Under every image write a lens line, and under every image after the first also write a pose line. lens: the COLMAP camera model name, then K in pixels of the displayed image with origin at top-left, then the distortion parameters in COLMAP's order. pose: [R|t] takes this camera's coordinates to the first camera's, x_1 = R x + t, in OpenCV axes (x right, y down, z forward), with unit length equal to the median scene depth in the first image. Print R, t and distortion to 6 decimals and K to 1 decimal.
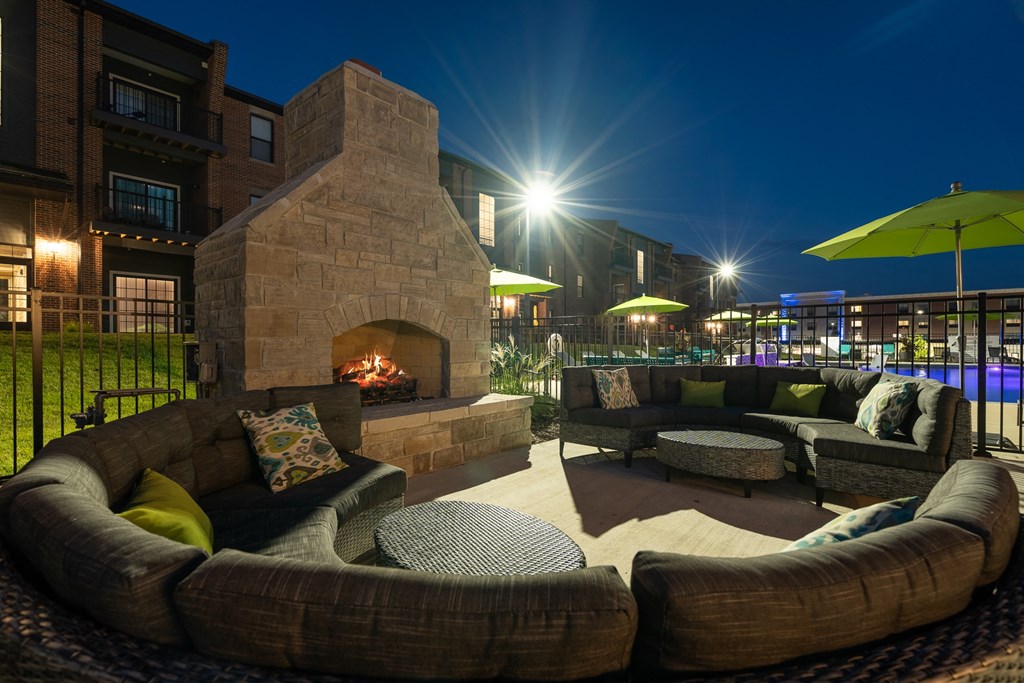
lens RADIAL K [[468.7, 0, 514.0], [0, 468.7, 324.2], [0, 0, 1]] dist [-0.001691, 0.008743]
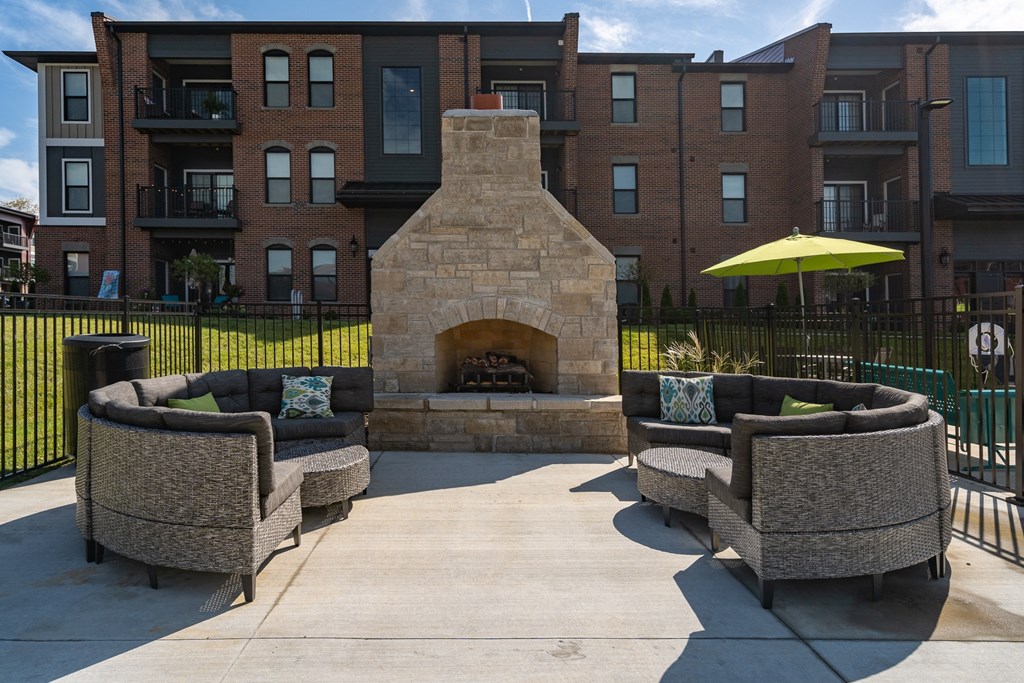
lens RADIAL K [[638.5, 0, 459.3], [0, 638.5, 303.7], [0, 0, 1]] dist [-0.001370, 0.000023]
pose [[0.638060, -0.019142, -0.769749, 0.869119], [0.021437, 0.999745, -0.007093, -0.036571], [0.769689, -0.011975, 0.638307, -0.052089]]
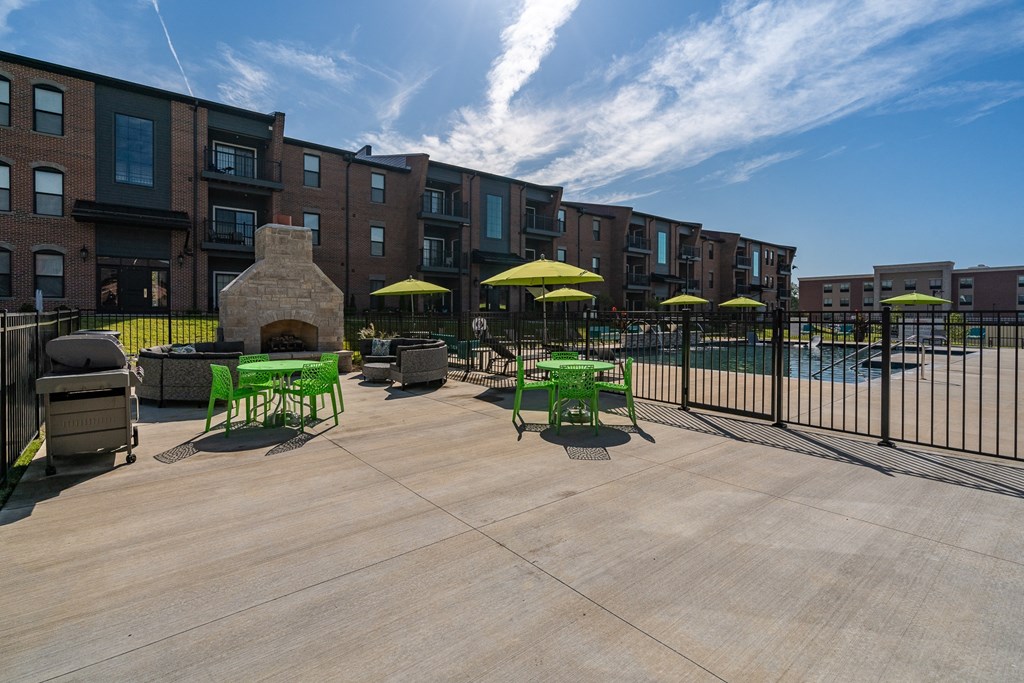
lens RADIAL K [[477.1, 0, 509.2], [0, 477.1, 302.3], [0, 0, 1]] dist [0.019622, 0.000193]
pose [[0.983071, 0.004084, -0.183180, 1.383361], [-0.001828, 0.999920, 0.012484, -0.134903], [0.183216, -0.011938, 0.983000, -1.332716]]
